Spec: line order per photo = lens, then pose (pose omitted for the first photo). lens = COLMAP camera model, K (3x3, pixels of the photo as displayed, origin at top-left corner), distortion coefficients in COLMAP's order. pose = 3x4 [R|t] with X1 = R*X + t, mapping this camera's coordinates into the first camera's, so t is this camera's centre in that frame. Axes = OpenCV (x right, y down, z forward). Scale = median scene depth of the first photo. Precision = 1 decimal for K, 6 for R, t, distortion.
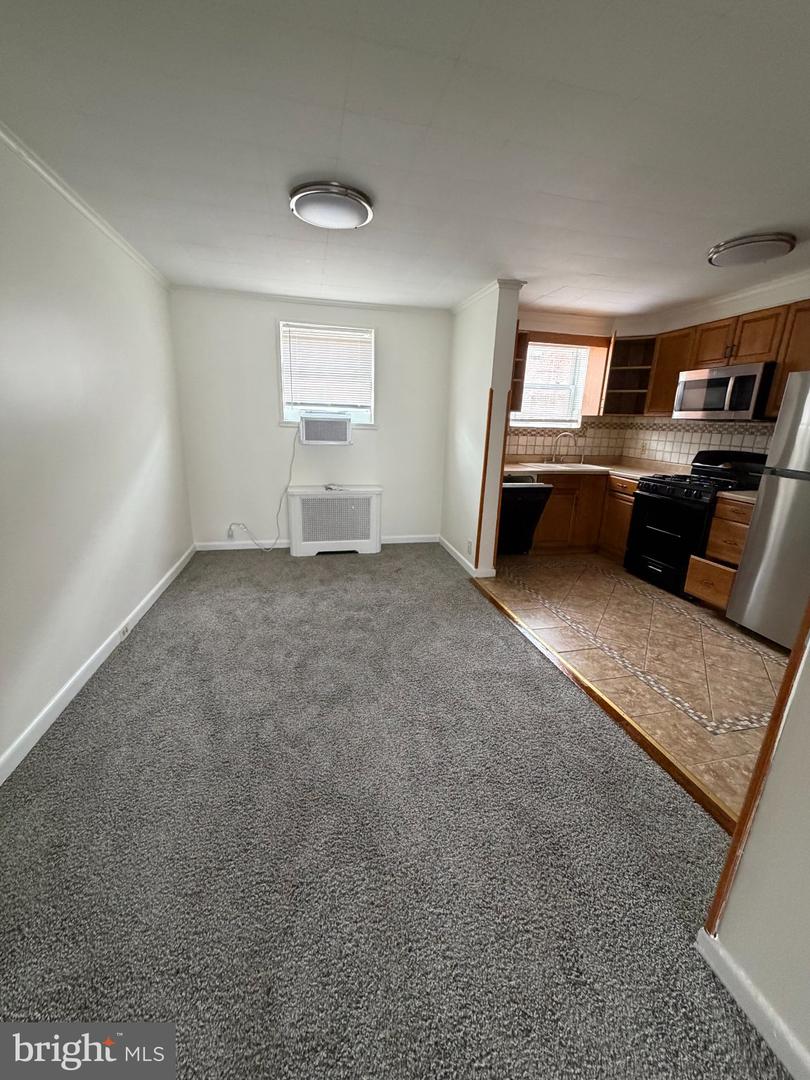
lens RADIAL K [[434.5, 0, 403.1], [0, 434.5, 536.6], [0, 0, 1]] dist [0.002829, 0.000618]
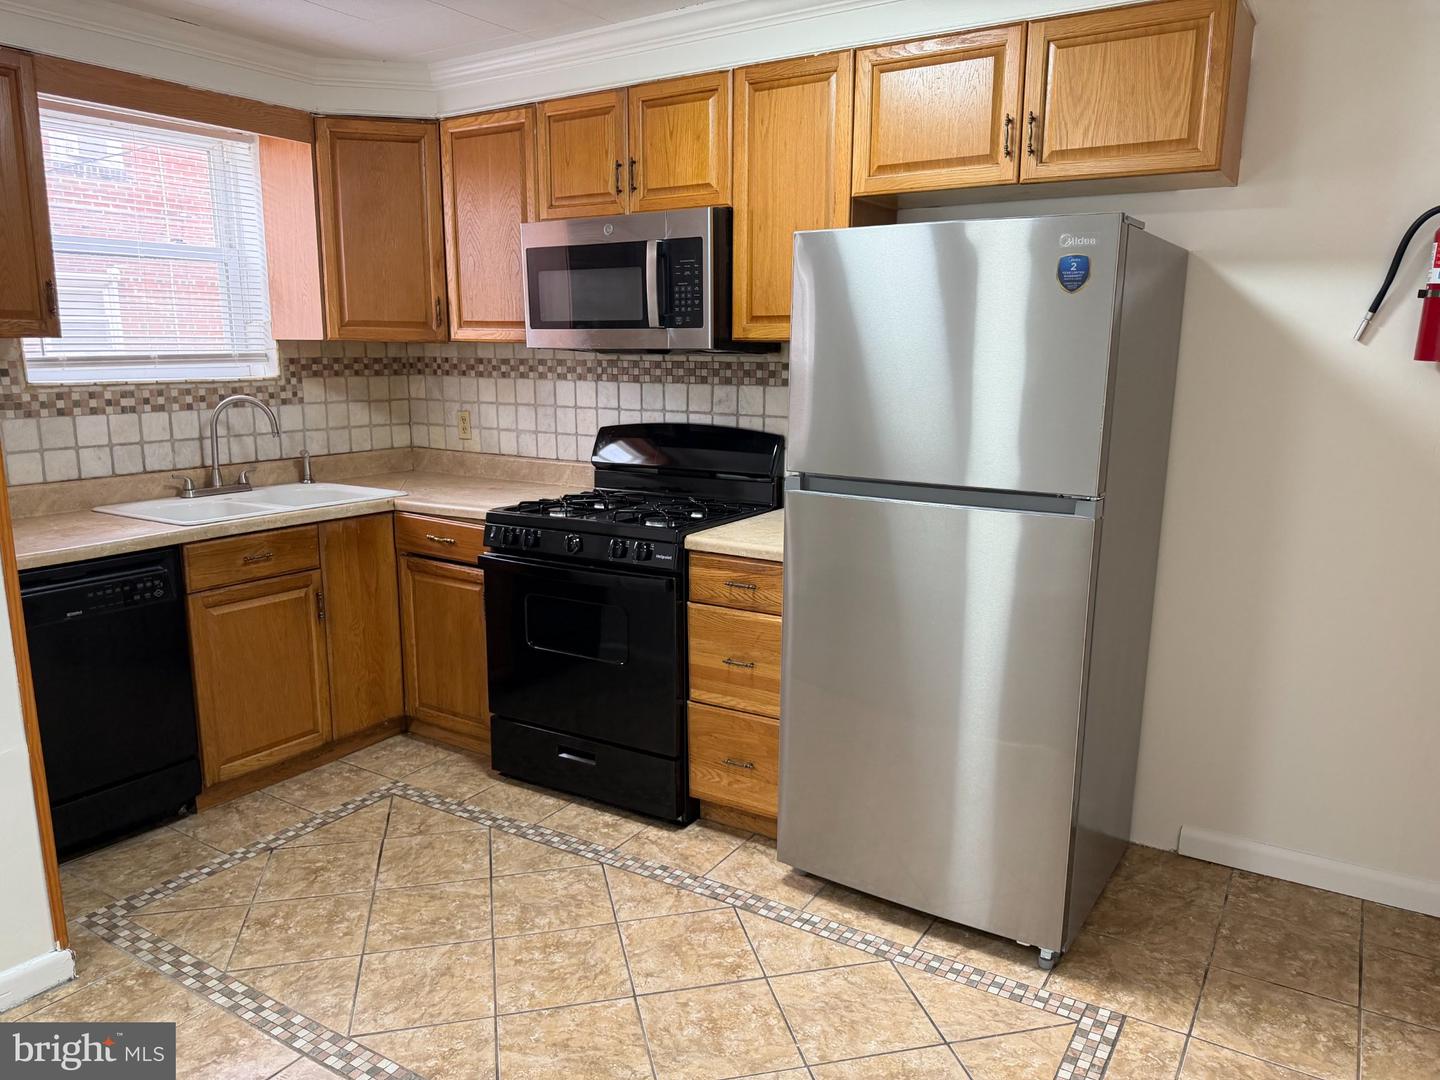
lens RADIAL K [[1024.6, 0, 713.4], [0, 1024.6, 535.5], [0, 0, 1]] dist [0.046753, -0.051960]
pose [[0.711506, -0.157287, 0.684850, 0.093543], [0.205128, 0.978666, 0.011655, -0.082126], [-0.672073, 0.132189, 0.728591, 0.245089]]
